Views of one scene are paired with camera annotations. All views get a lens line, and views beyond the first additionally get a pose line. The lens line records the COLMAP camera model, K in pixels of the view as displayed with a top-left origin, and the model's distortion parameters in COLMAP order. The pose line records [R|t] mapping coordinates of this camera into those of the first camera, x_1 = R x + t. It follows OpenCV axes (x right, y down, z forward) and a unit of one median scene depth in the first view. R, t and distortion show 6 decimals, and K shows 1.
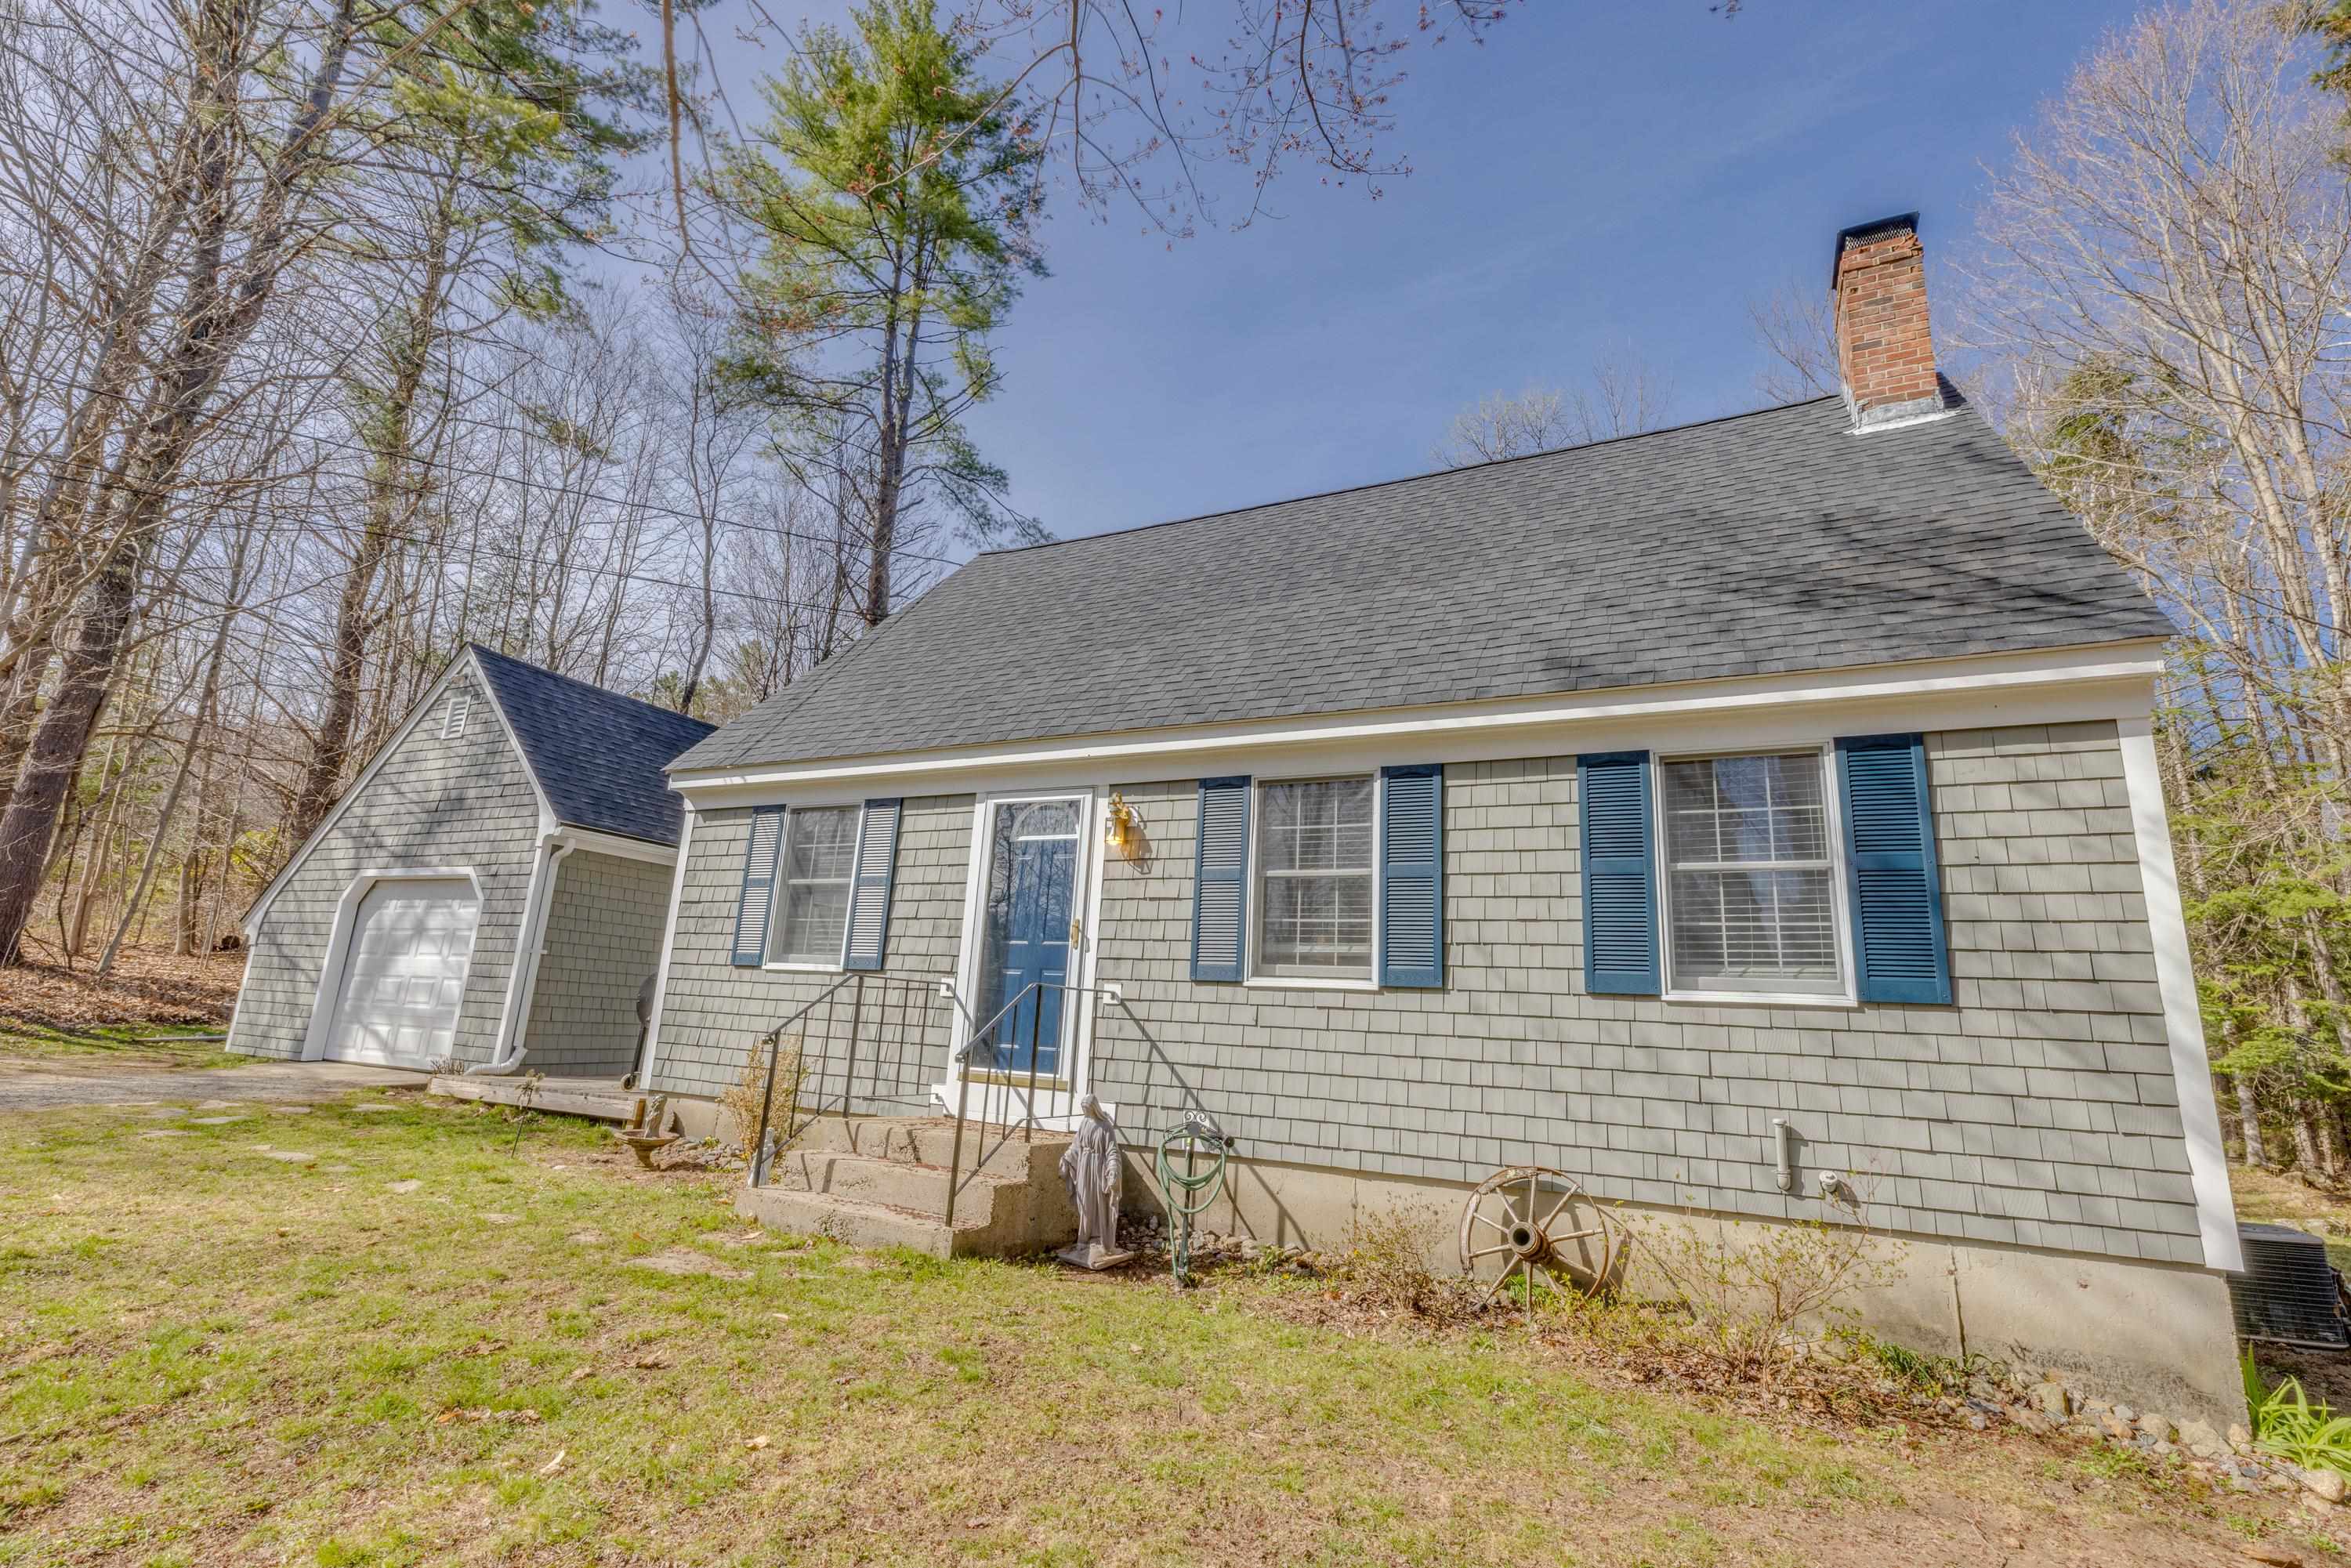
lens RADIAL K [[1083.4, 0, 1175.5], [0, 1083.4, 784.0], [0, 0, 1]] dist [0.002095, 0.000161]
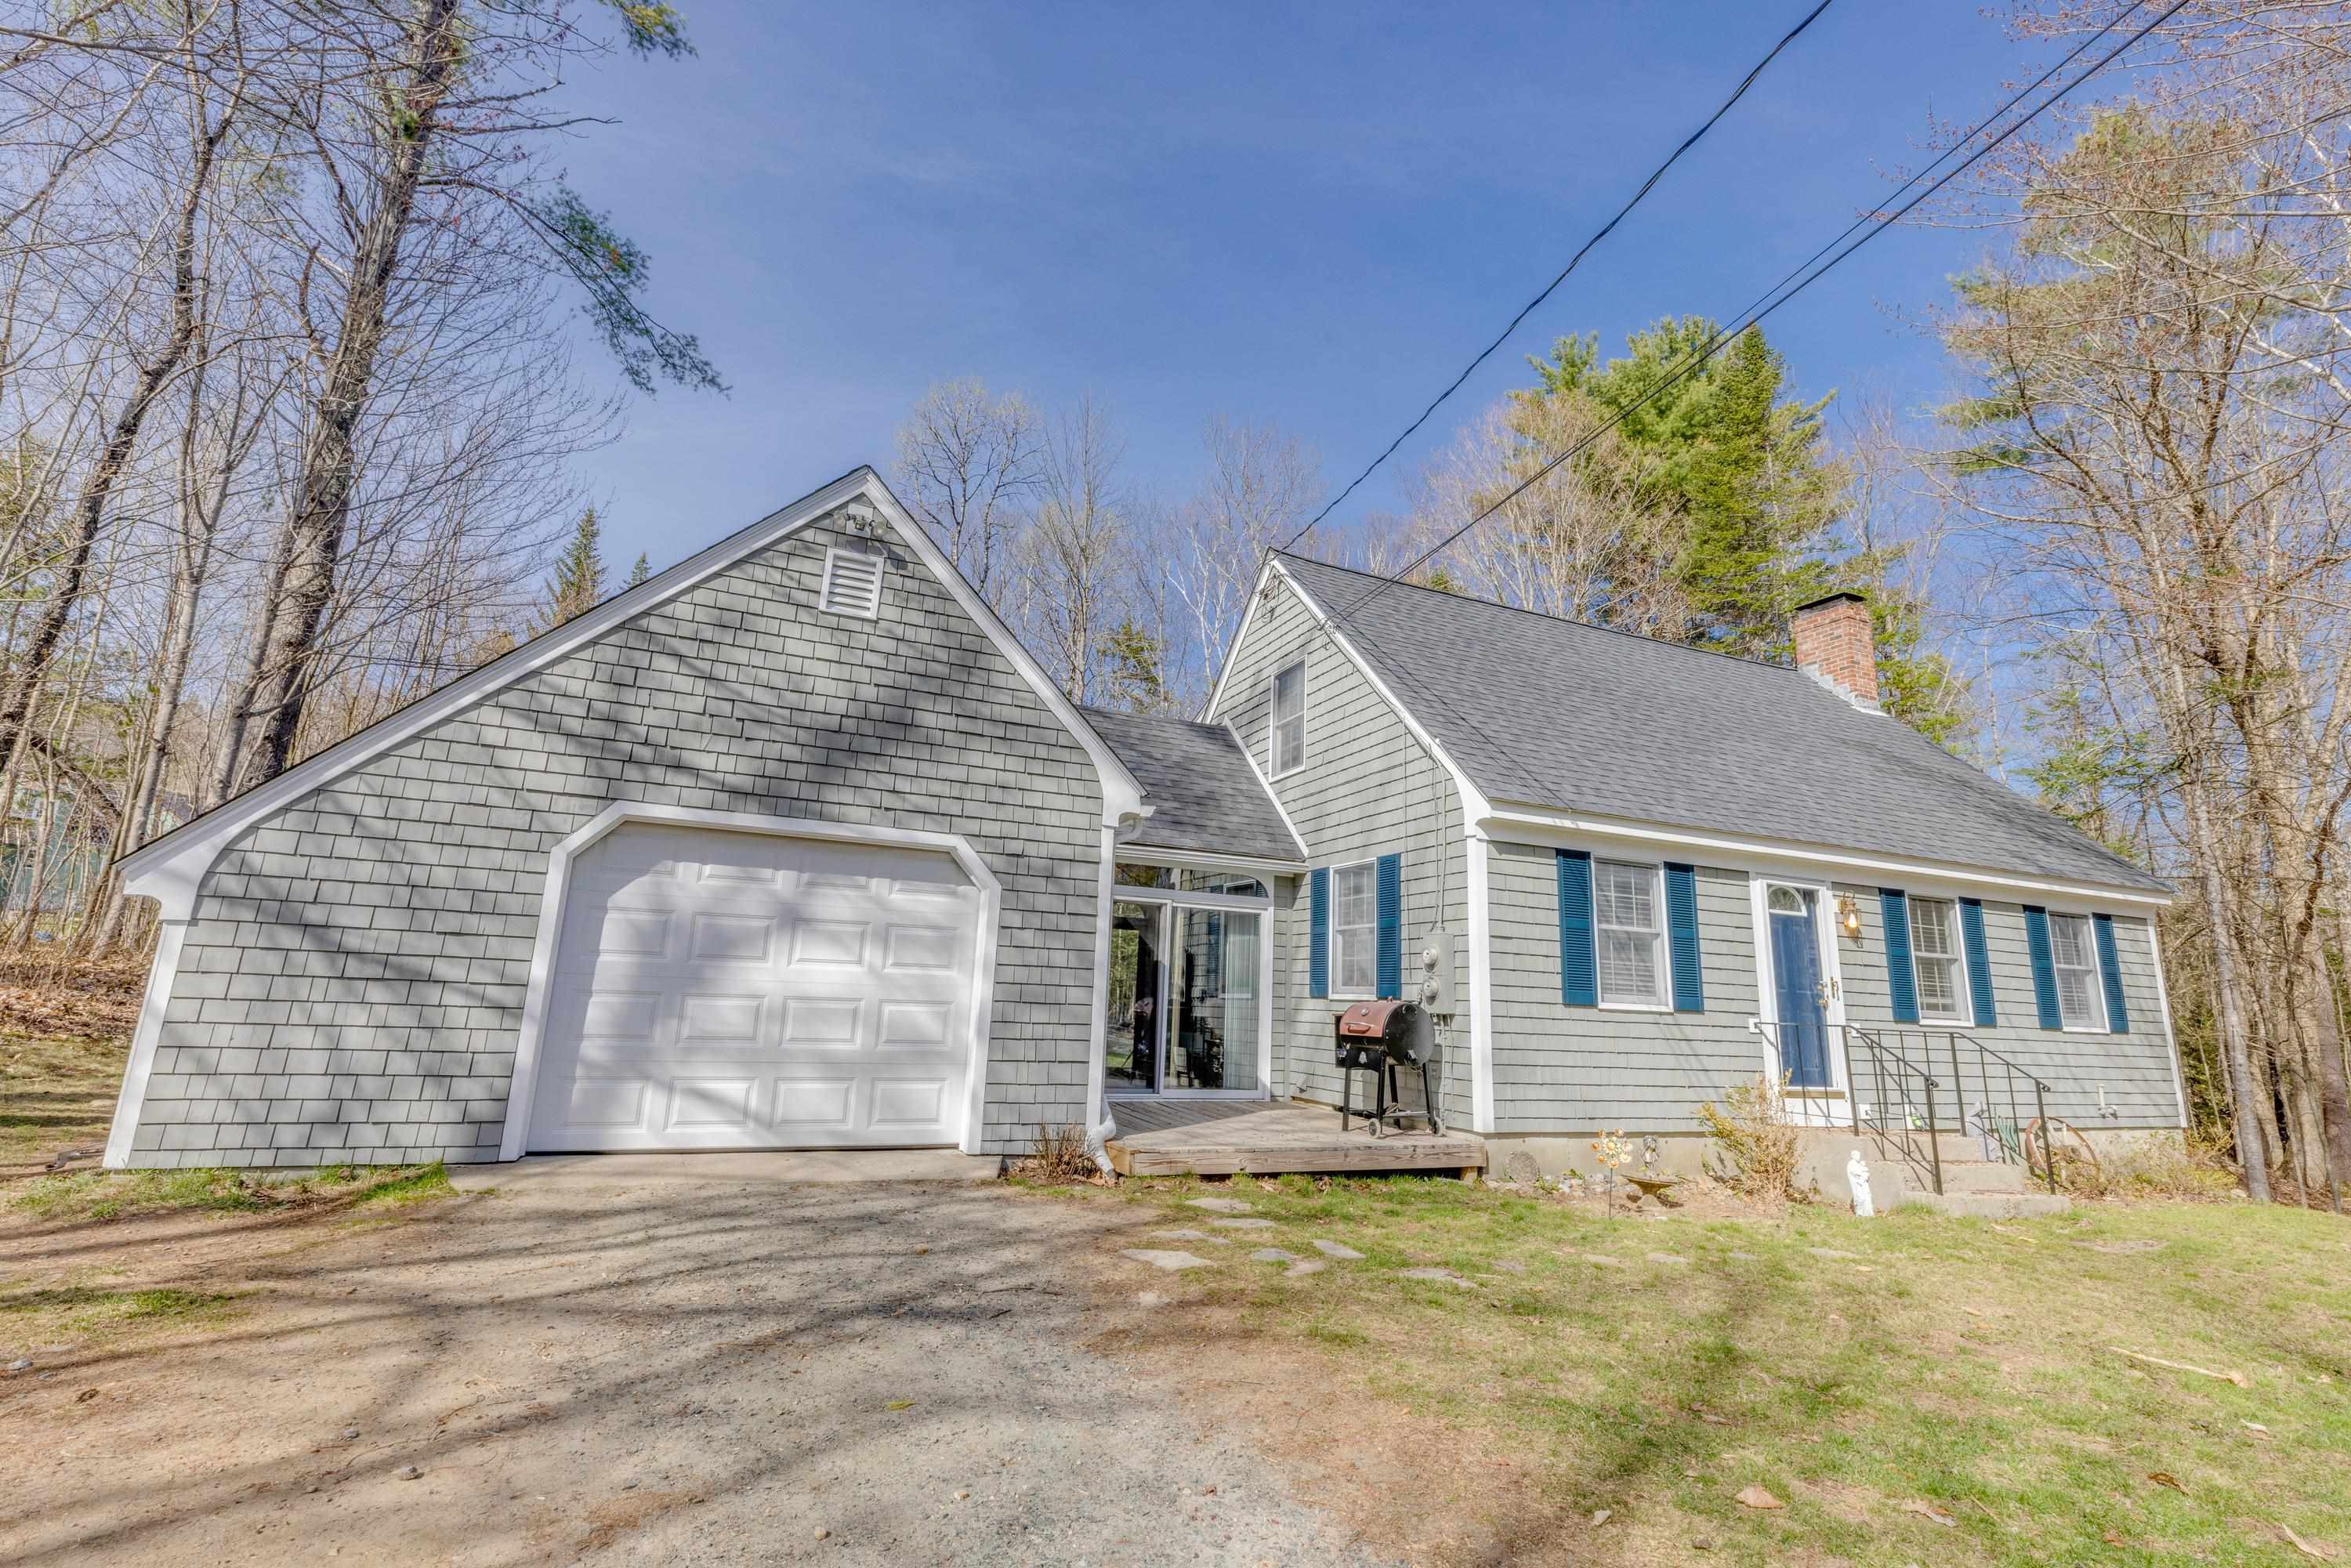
lens RADIAL K [[1068.8, 0, 1175.5], [0, 1068.8, 784.0], [0, 0, 1]] dist [0.002482, -0.000321]
pose [[0.633509, 0.130213, 0.762700, -1.892630], [-0.175265, 0.984265, -0.022462, 0.063652], [-0.753624, -0.119445, 0.646362, 0.843050]]
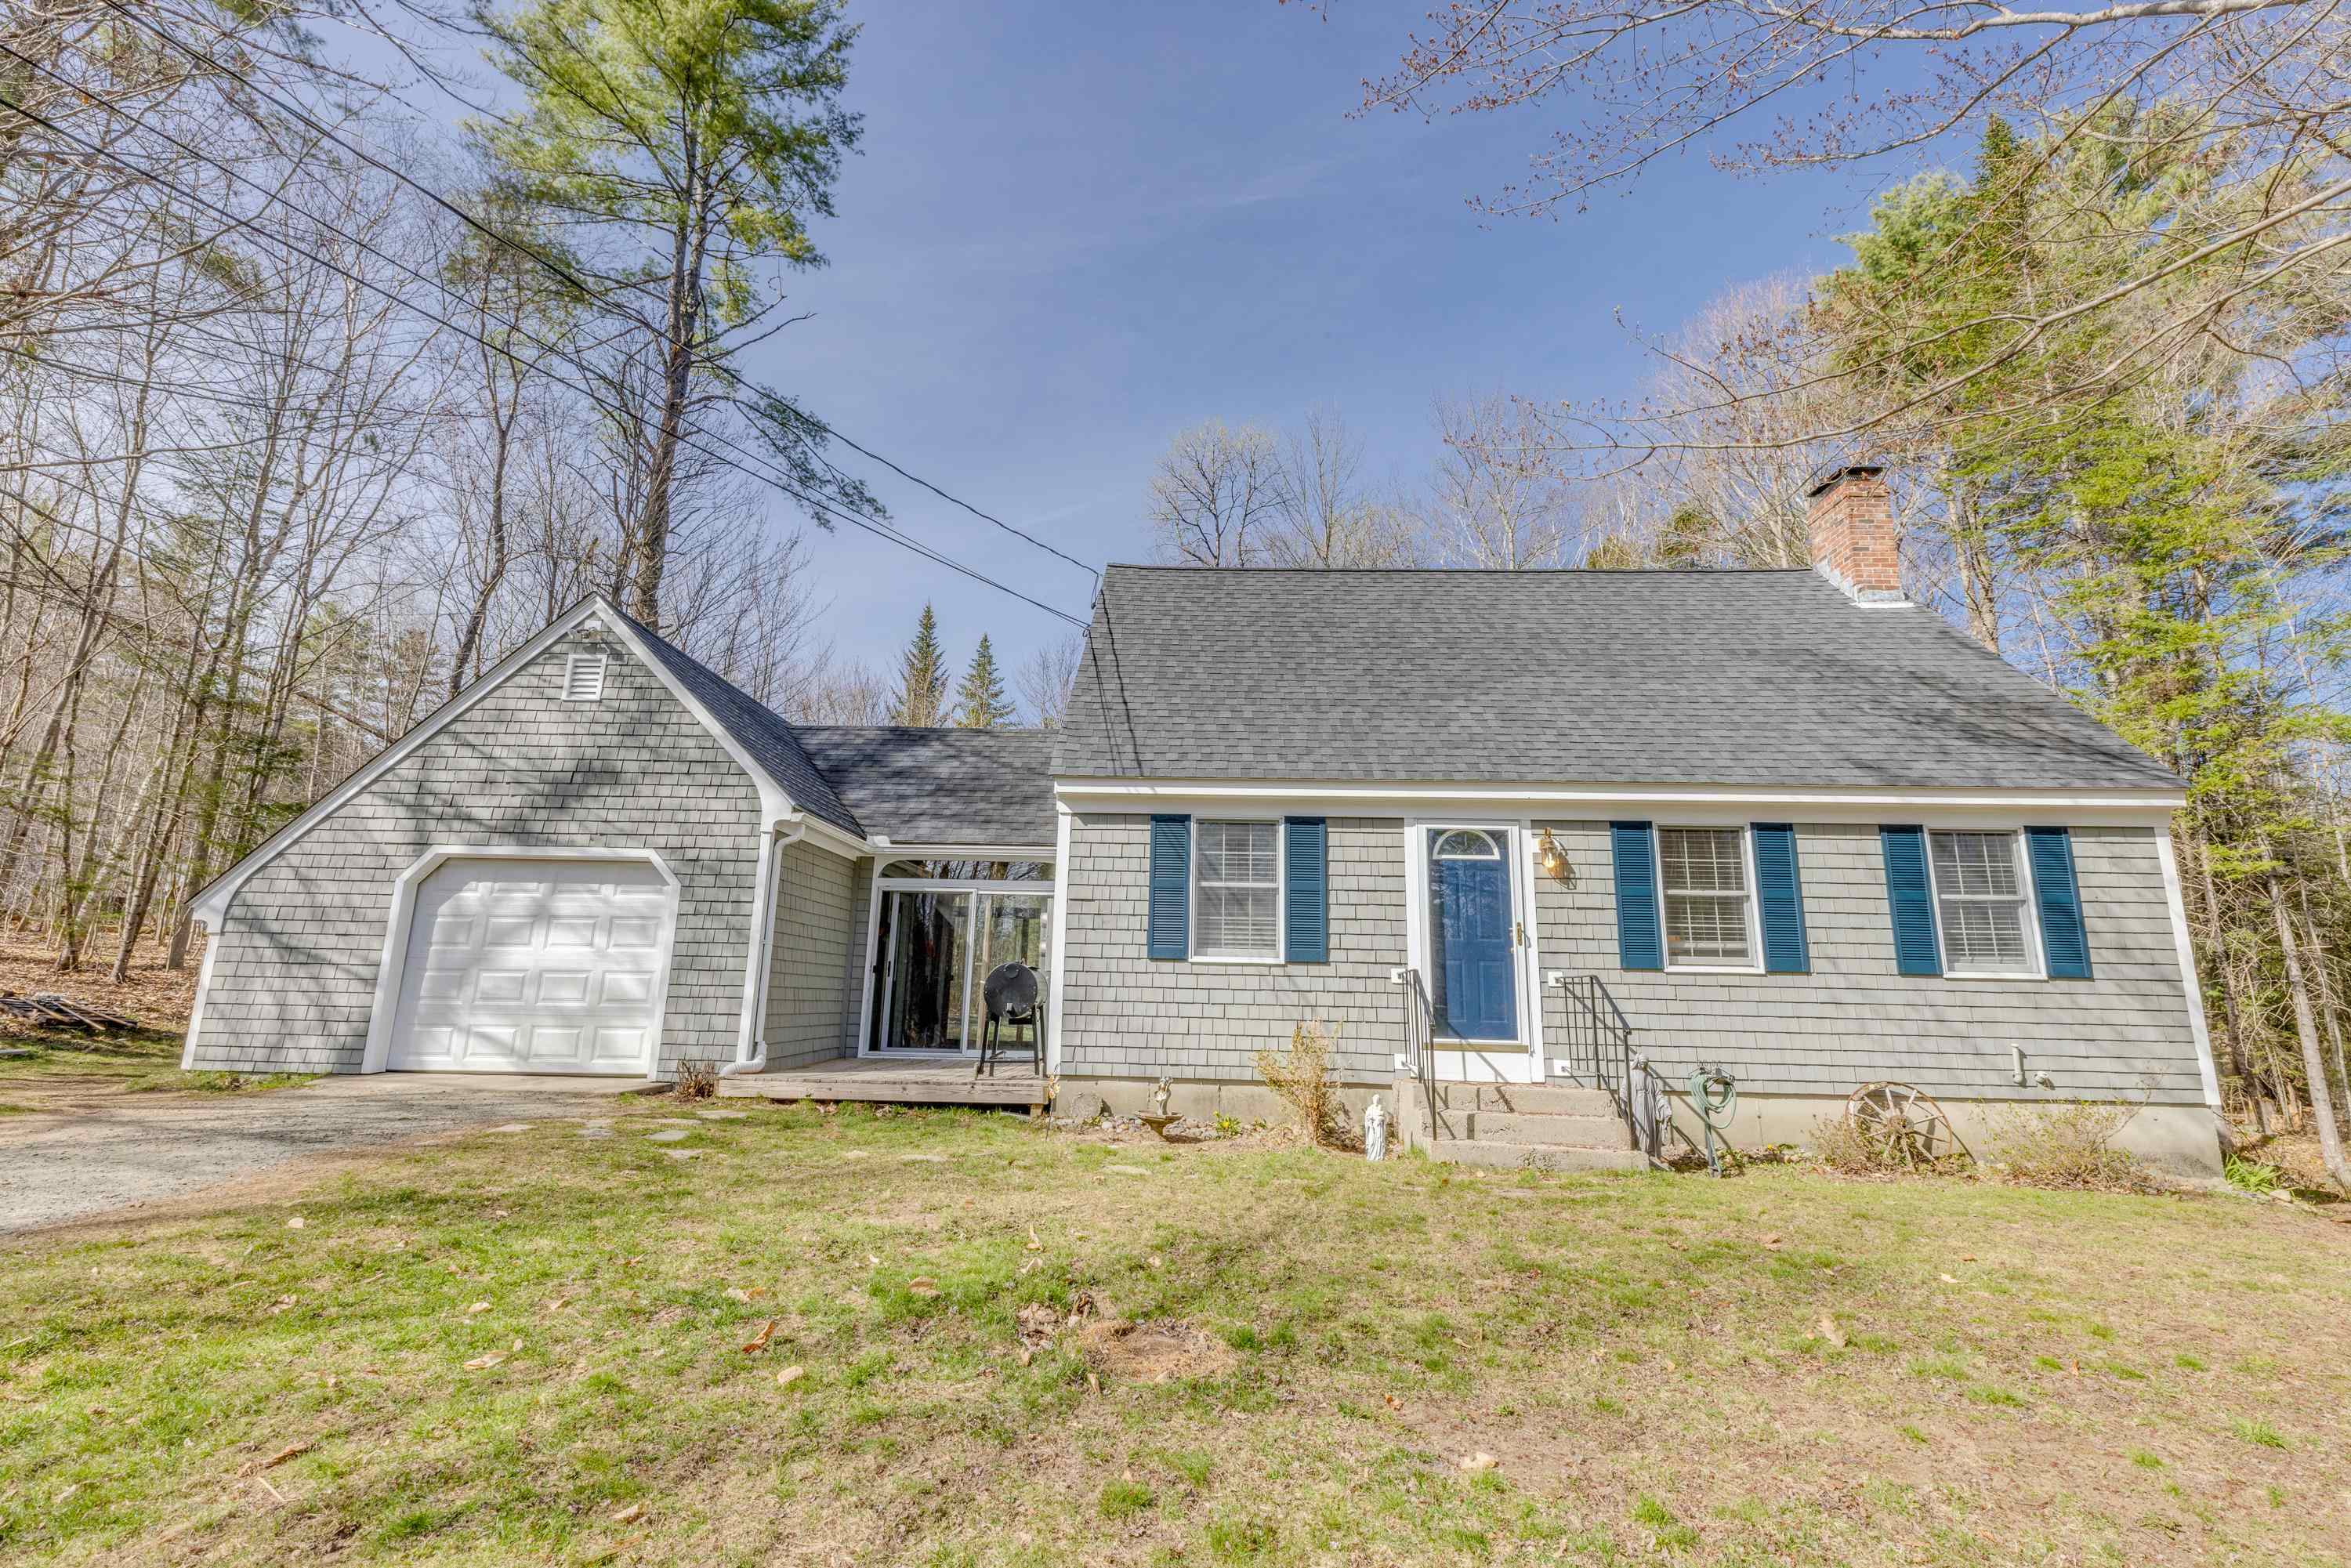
lens RADIAL K [[1068.8, 0, 1175.5], [0, 1068.8, 784.0], [0, 0, 1]] dist [0.002482, -0.000321]
pose [[0.906576, 0.051573, 0.418880, -1.109851], [-0.065696, 0.997652, 0.019351, -0.043732], [-0.416899, -0.045062, 0.907835, 0.007671]]
